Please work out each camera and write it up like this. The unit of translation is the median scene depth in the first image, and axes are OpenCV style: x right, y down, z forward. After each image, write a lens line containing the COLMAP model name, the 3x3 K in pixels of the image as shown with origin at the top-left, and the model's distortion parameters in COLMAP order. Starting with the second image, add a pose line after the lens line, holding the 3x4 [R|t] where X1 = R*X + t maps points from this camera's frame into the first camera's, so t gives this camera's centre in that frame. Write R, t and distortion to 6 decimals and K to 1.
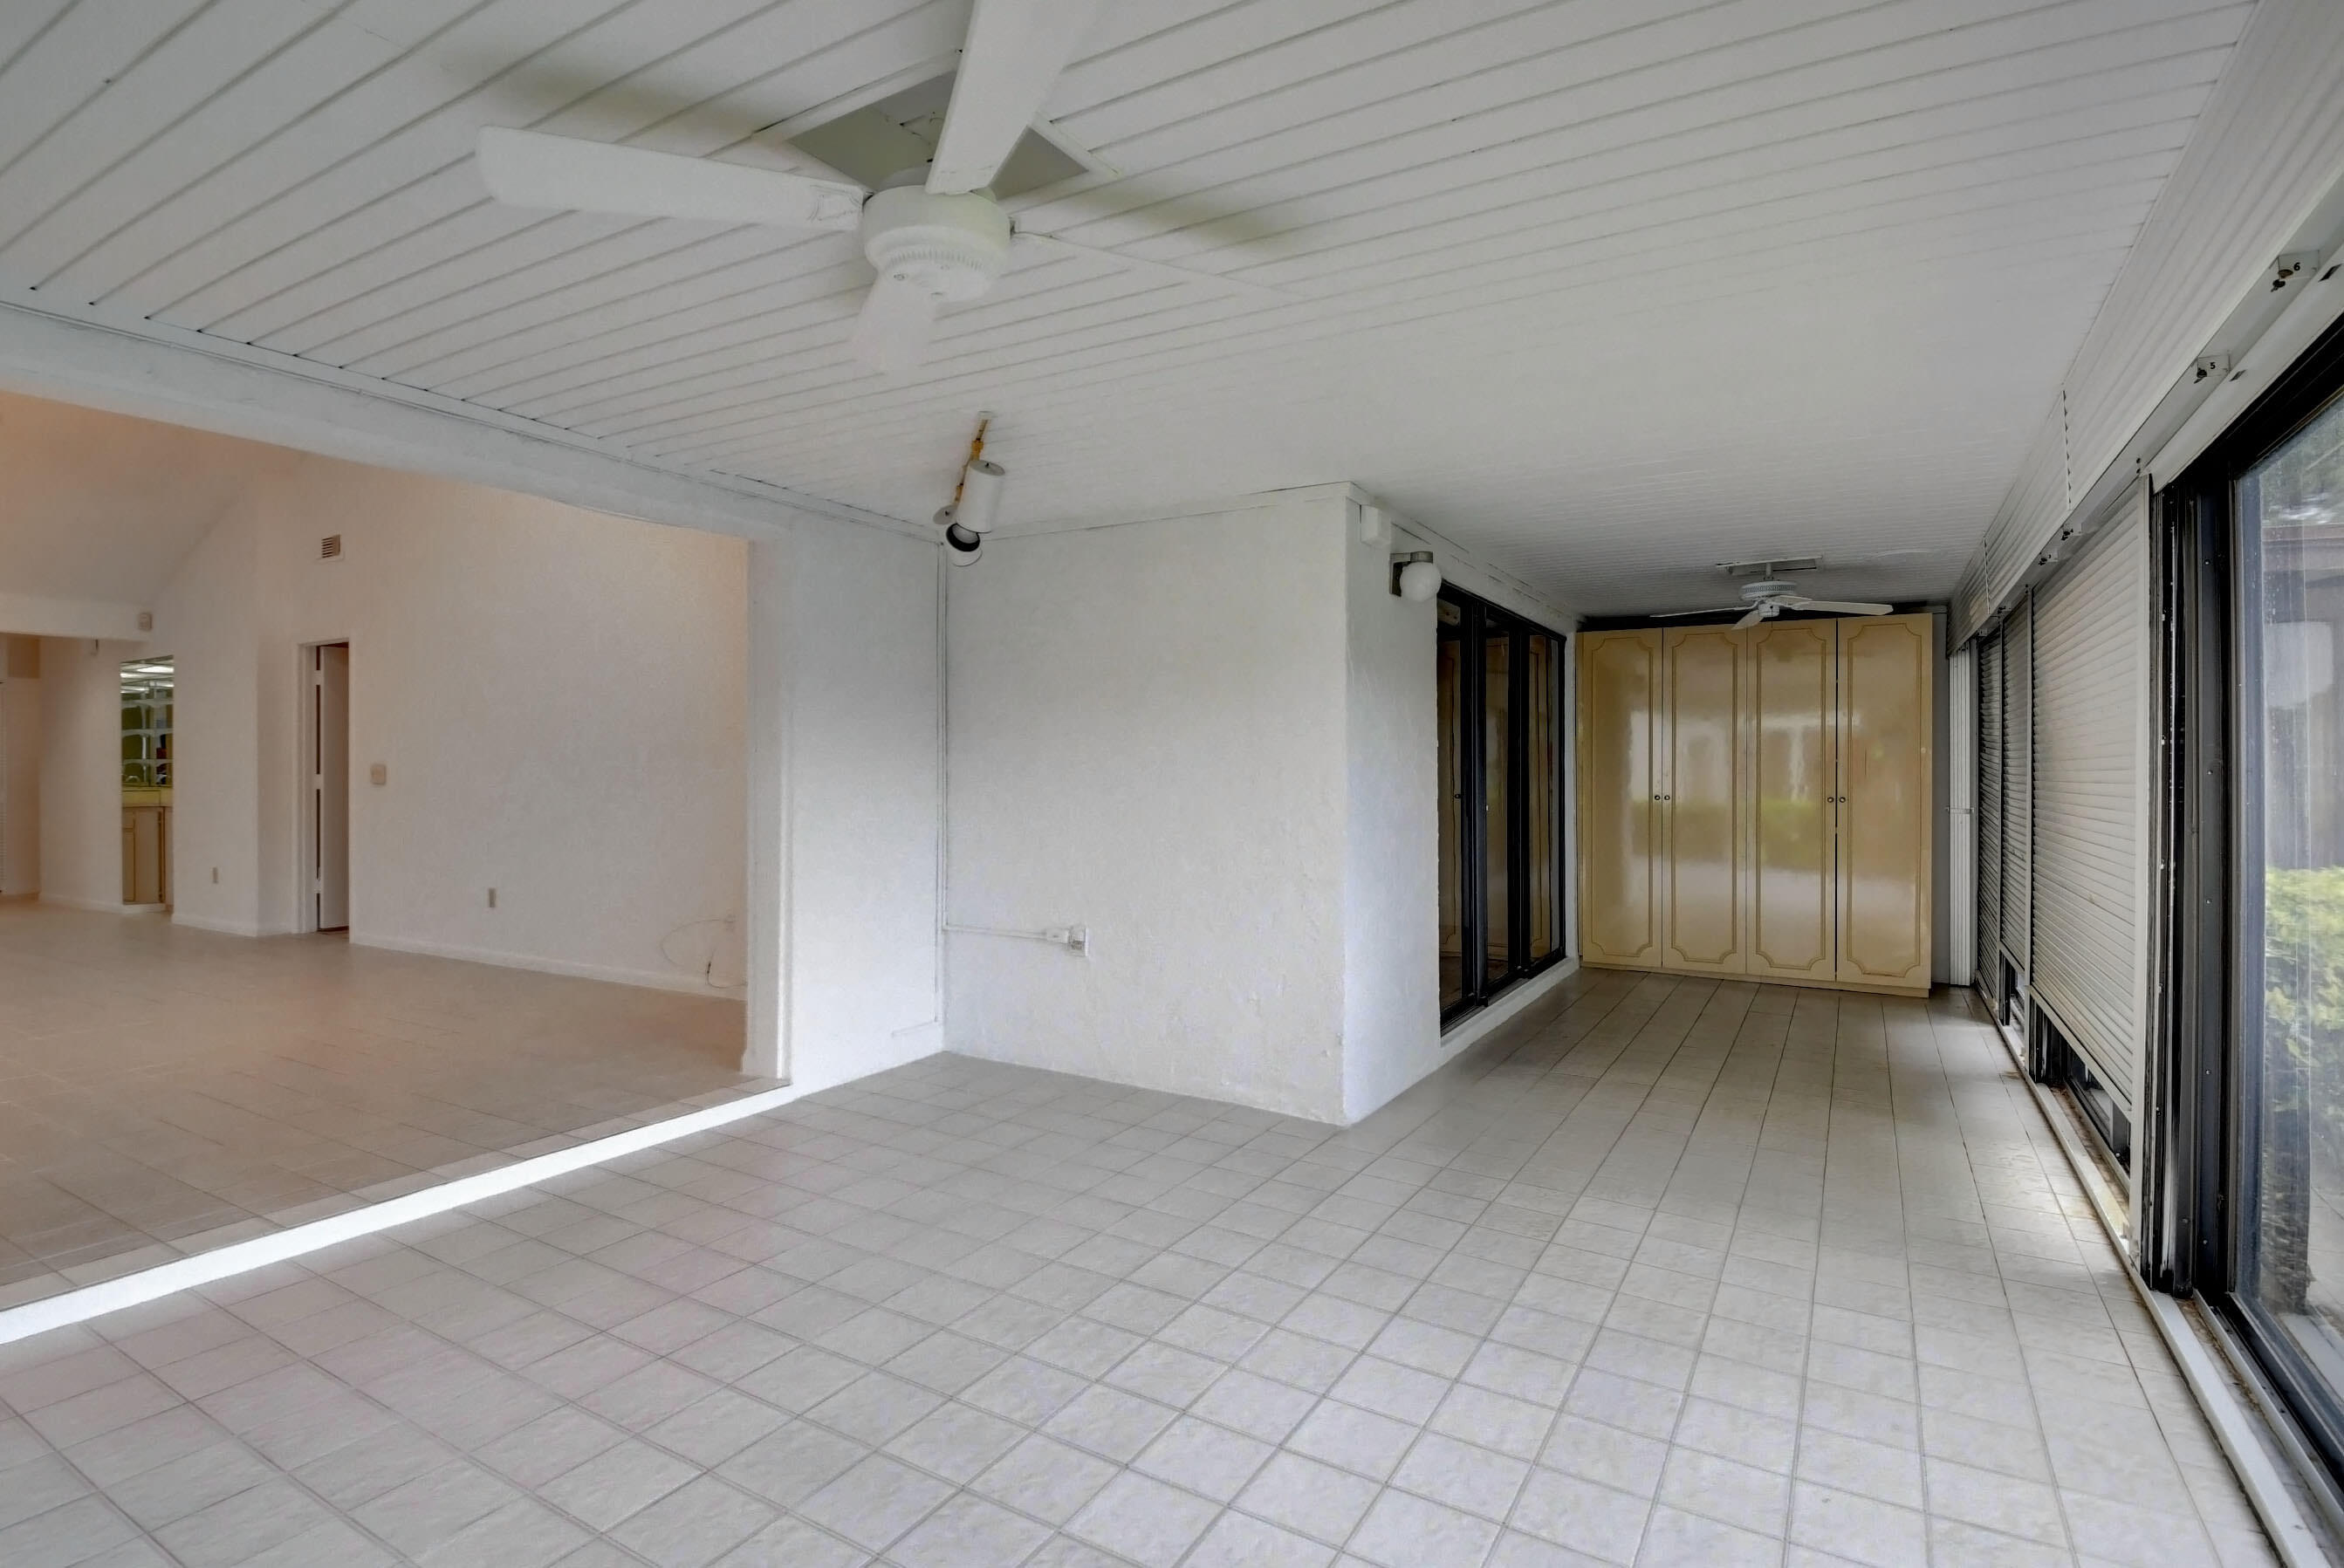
lens RADIAL K [[1120.5, 0, 1173.3], [0, 1120.5, 790.5], [0, 0, 1]] dist [0.007165, 0.002591]
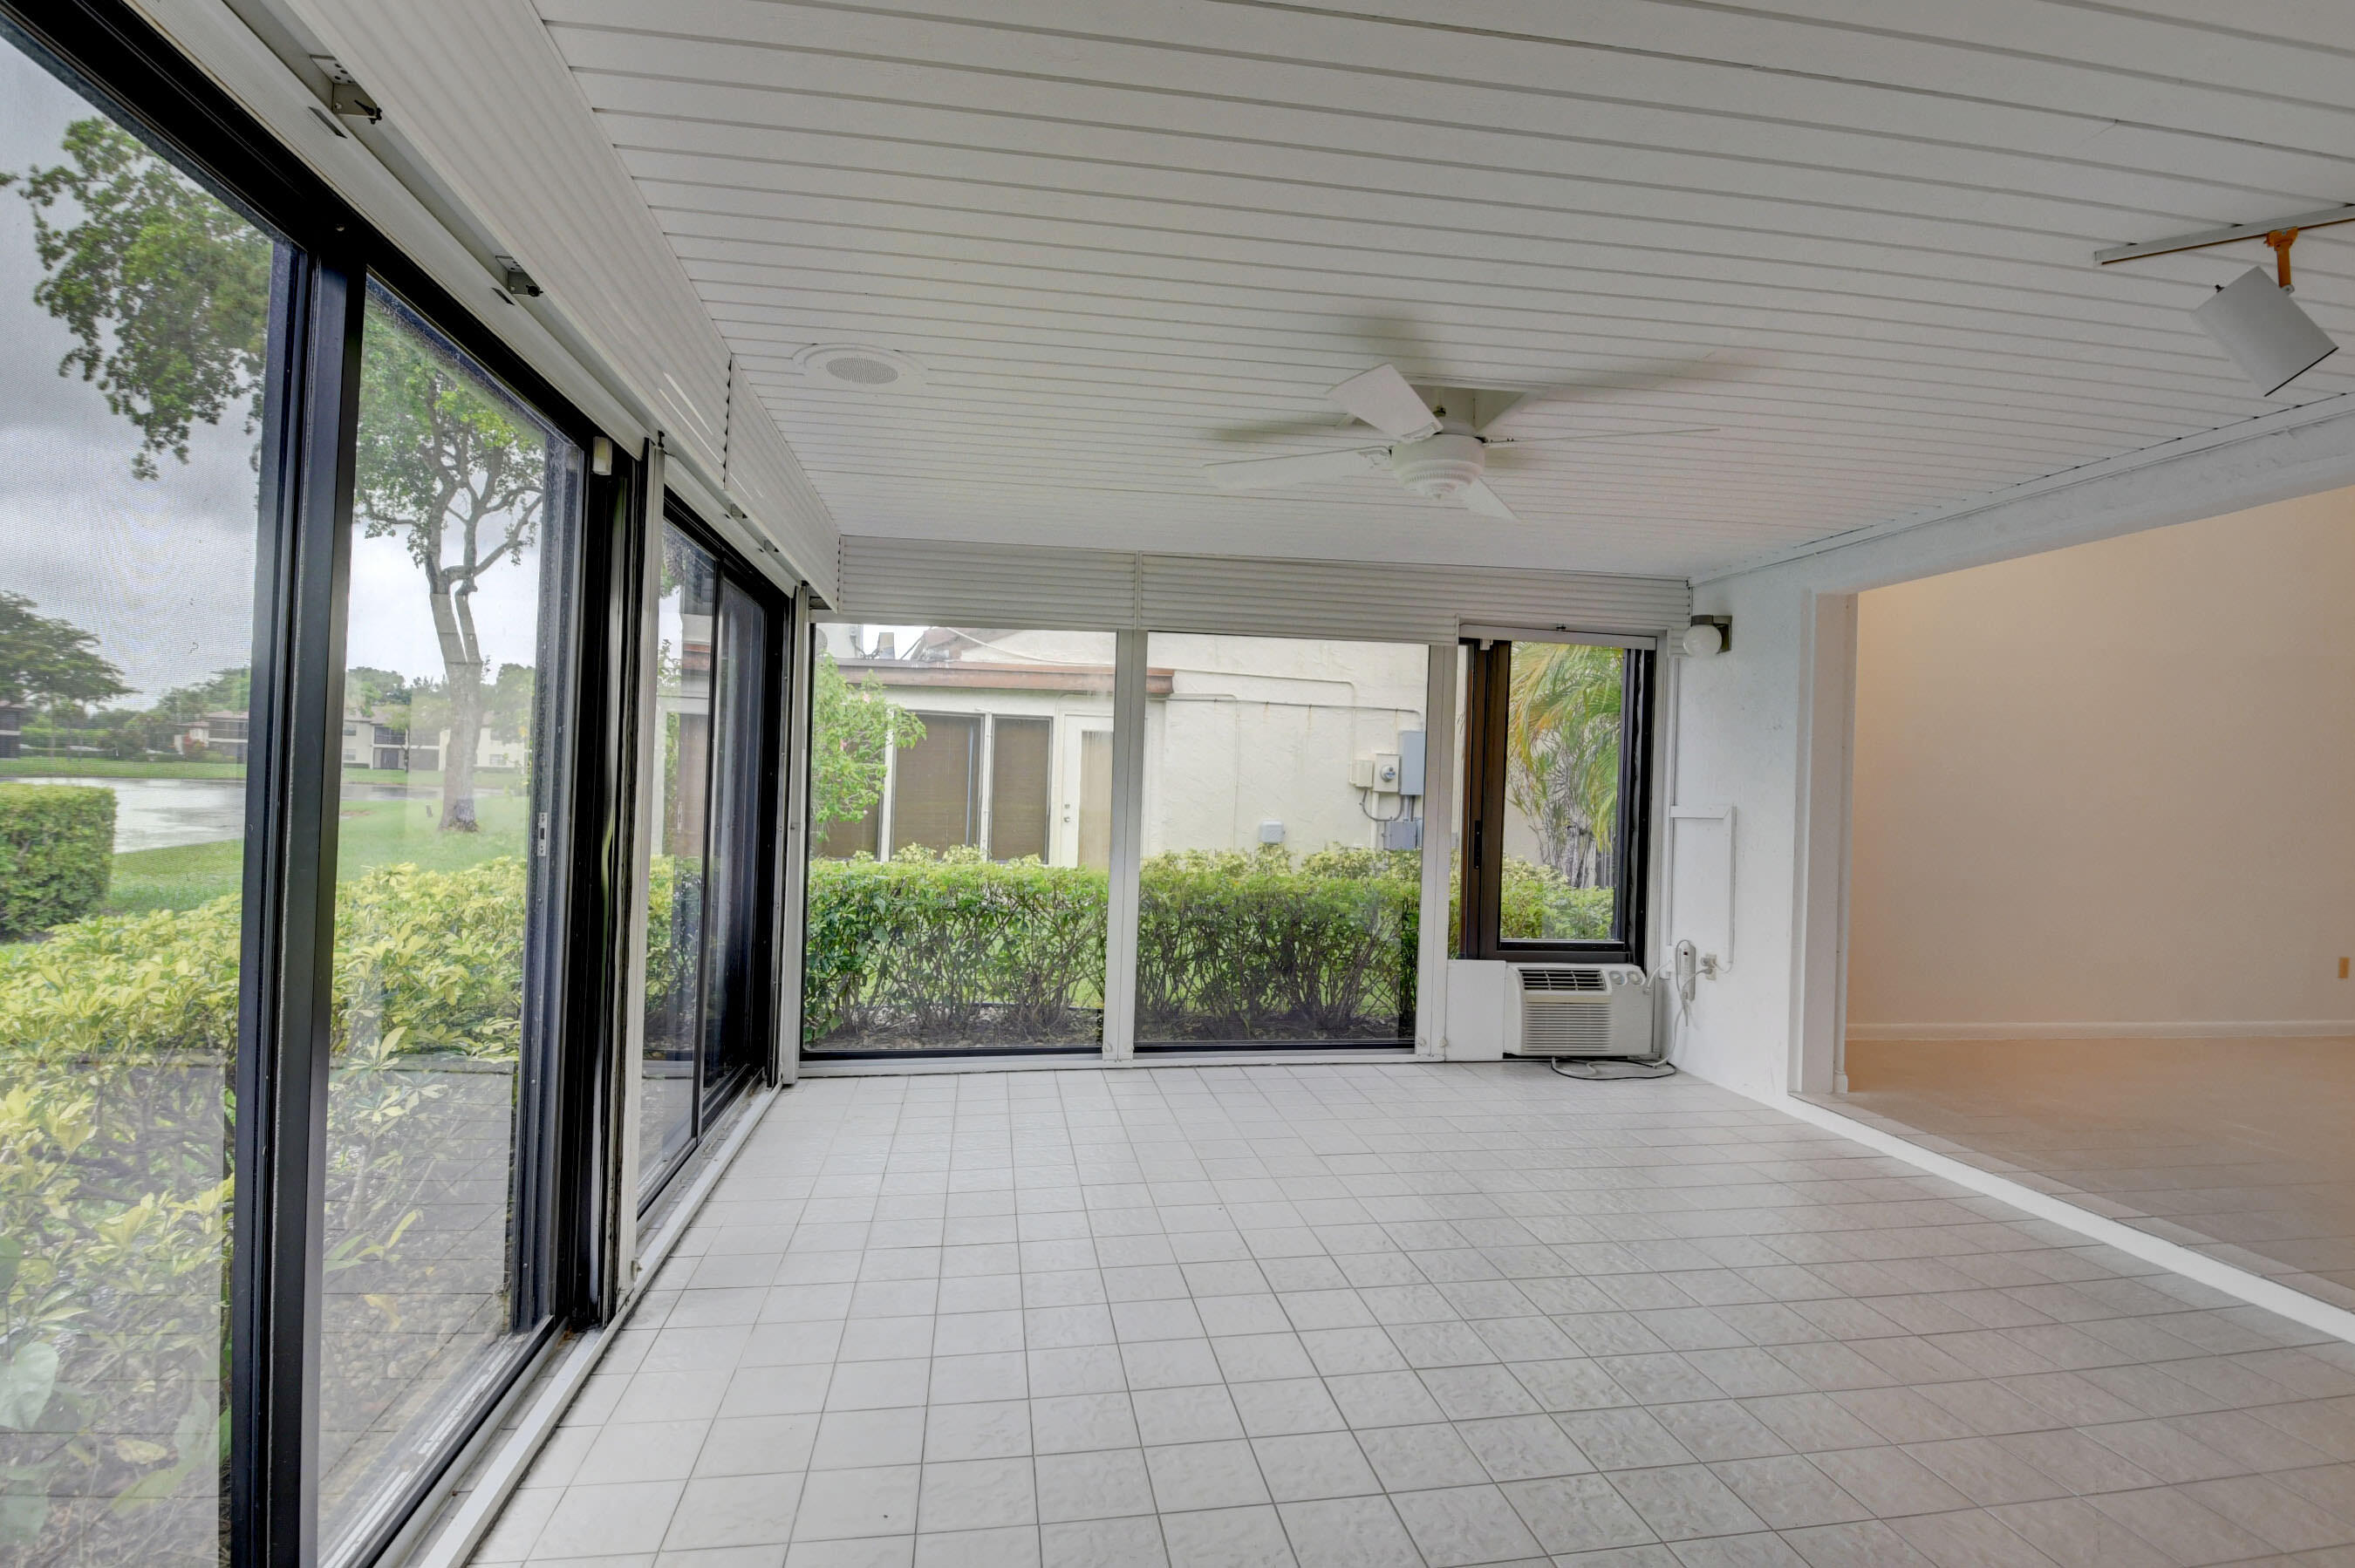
lens RADIAL K [[1125.7, 0, 1175.1], [0, 1125.7, 781.1], [0, 0, 1]] dist [0.007165, 0.002591]
pose [[-0.758145, -0.031623, -0.651319, 0.800885], [-0.038755, 0.999243, -0.003404, -0.013156], [0.650933, 0.022661, -0.758797, 1.442997]]
